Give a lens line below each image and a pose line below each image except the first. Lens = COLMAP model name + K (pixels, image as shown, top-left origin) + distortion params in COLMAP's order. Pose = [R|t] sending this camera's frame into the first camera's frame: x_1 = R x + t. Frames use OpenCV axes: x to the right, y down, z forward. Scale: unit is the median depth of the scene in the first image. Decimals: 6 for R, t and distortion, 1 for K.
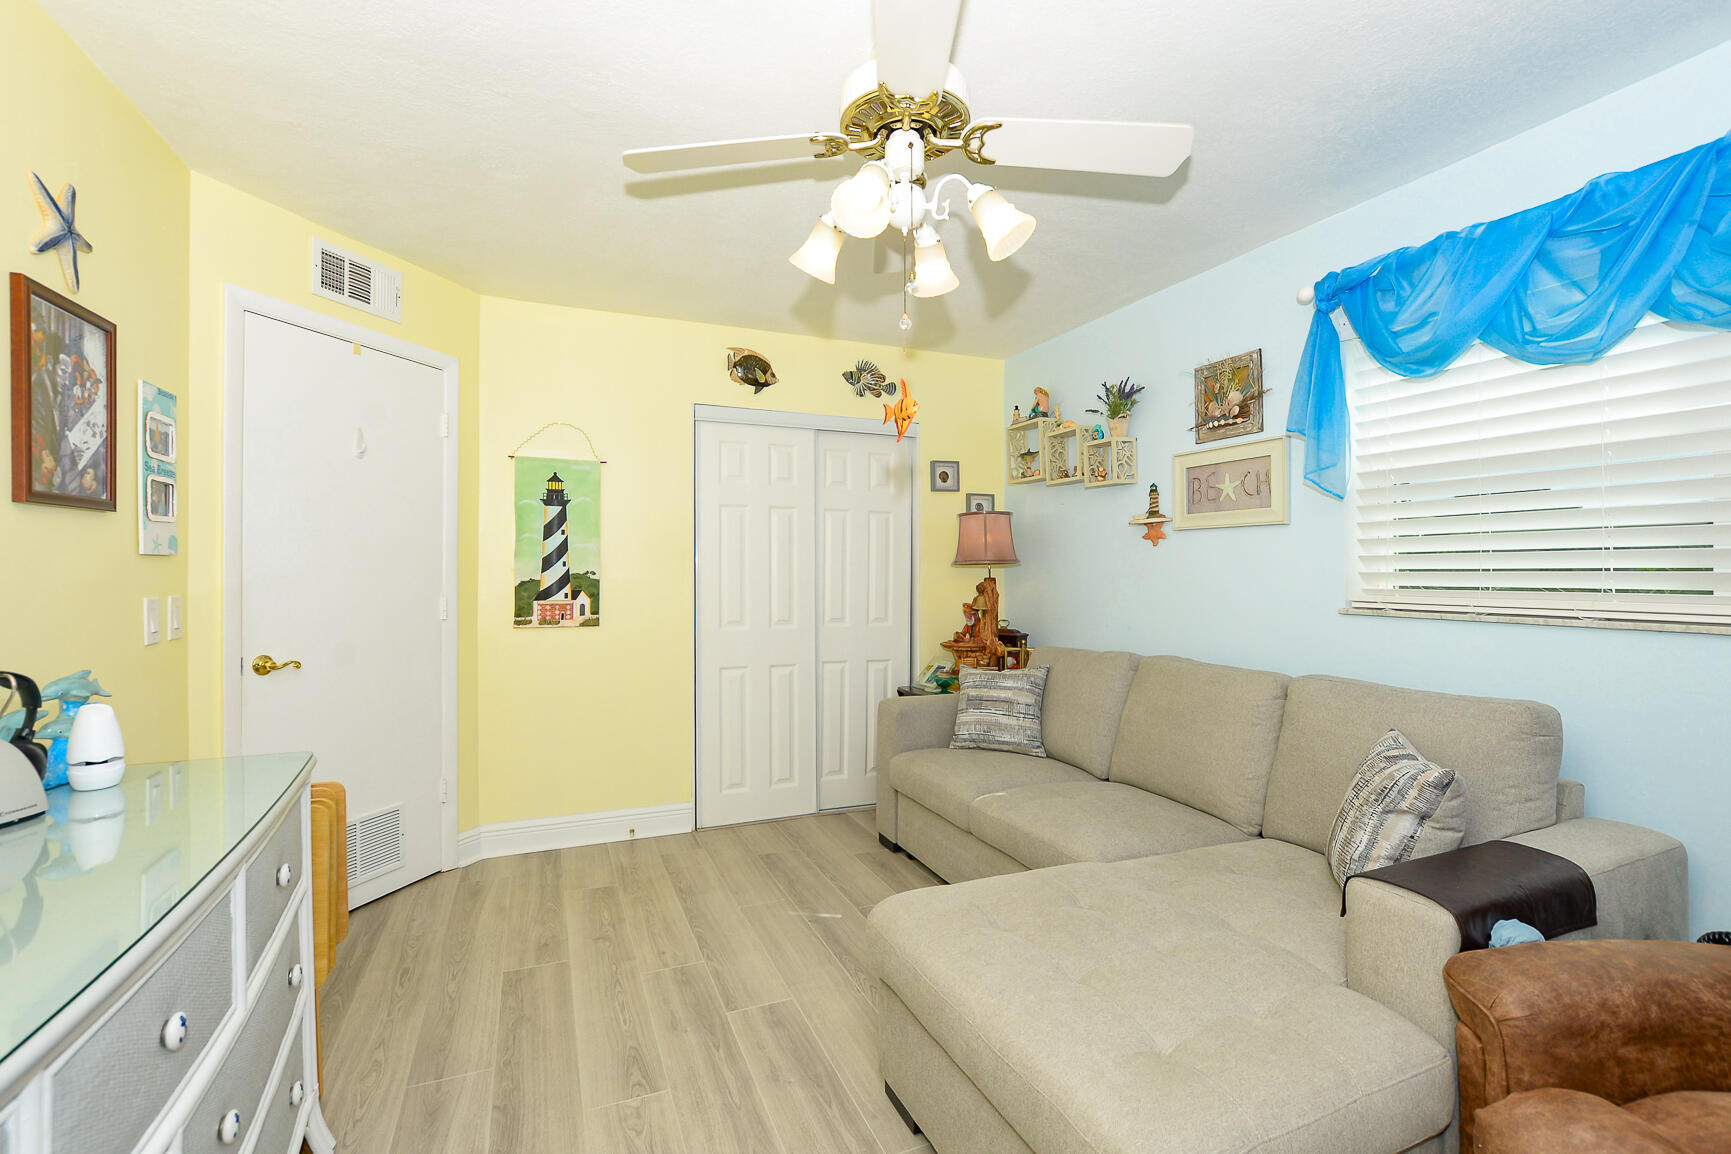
lens RADIAL K [[793.6, 0, 864.9], [0, 793.6, 577.0], [0, 0, 1]] dist [-0.003375, 0.001606]
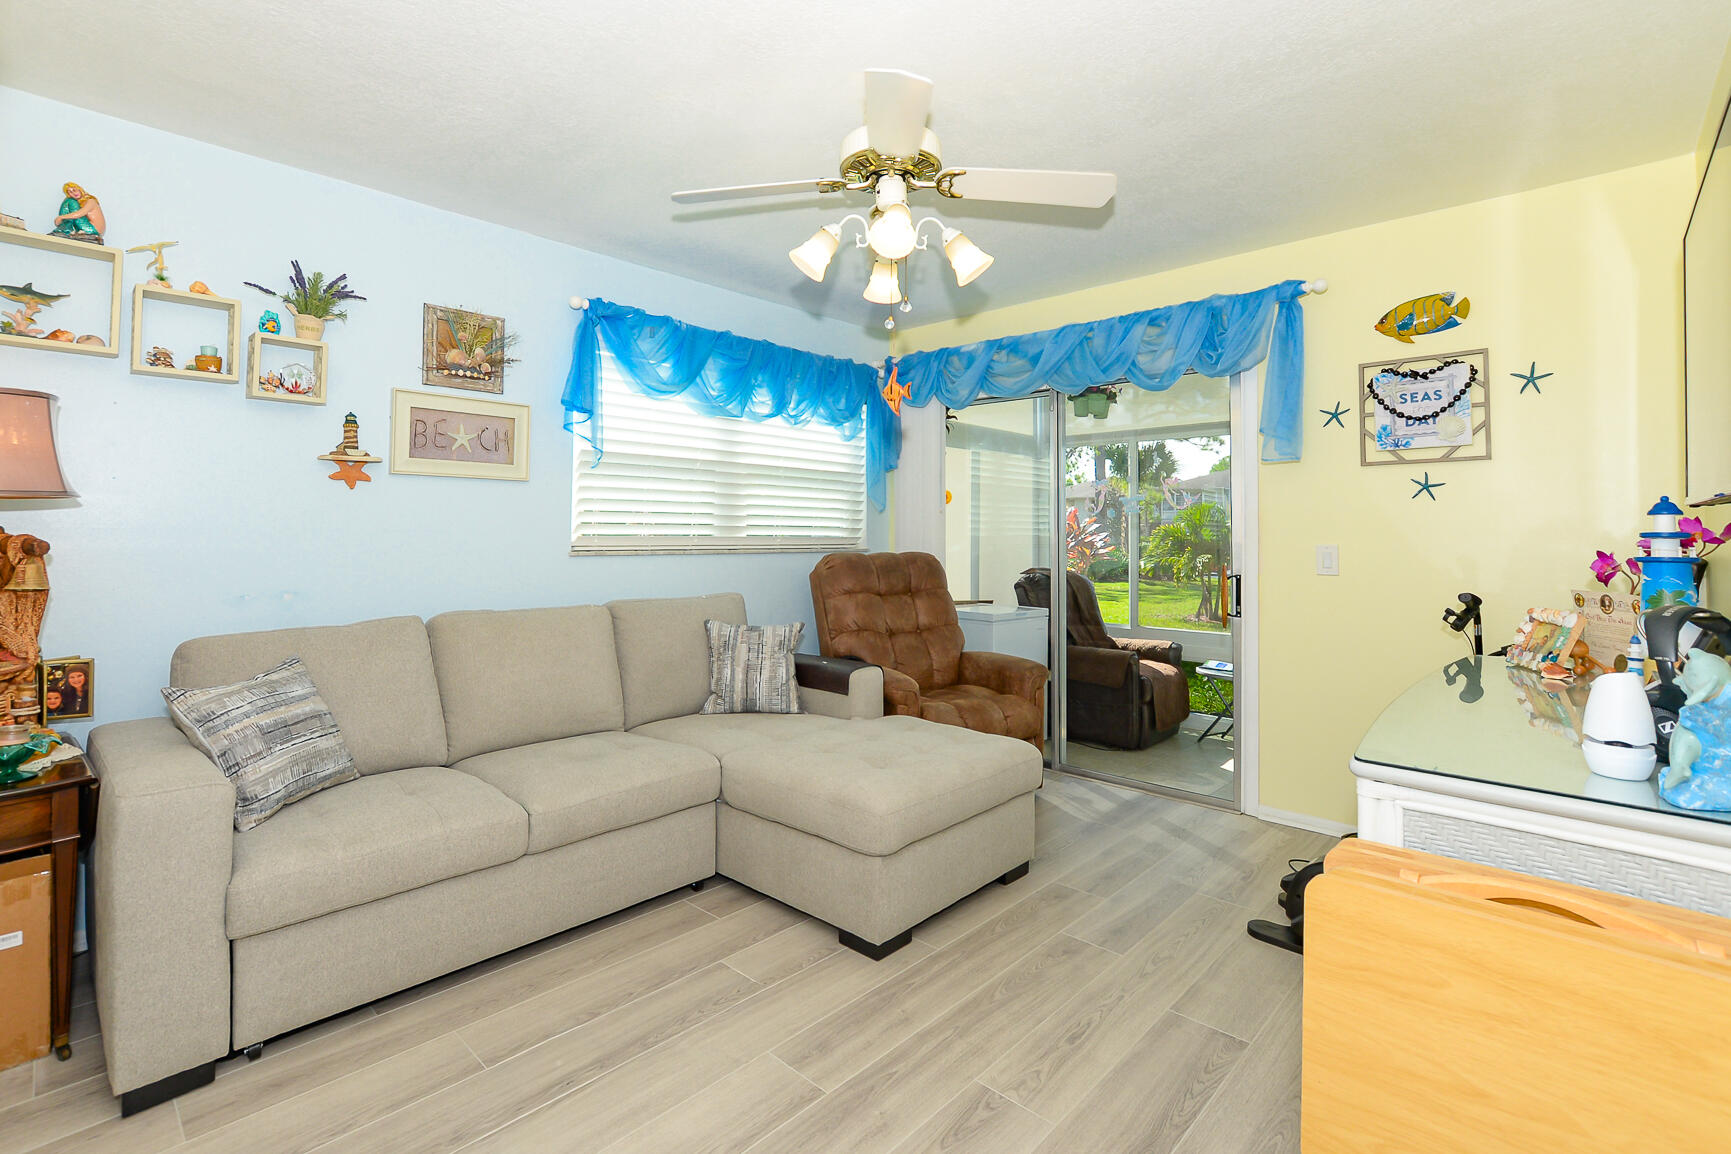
lens RADIAL K [[793.6, 0, 836.7], [0, 793.6, 521.5], [0, 0, 1]] dist [-0.003375, 0.001606]
pose [[-0.394469, 0.008347, 0.918871, -0.664170], [-0.000097, 0.999958, -0.009125, 0.002638], [-0.918909, -0.003688, -0.394452, 0.970155]]
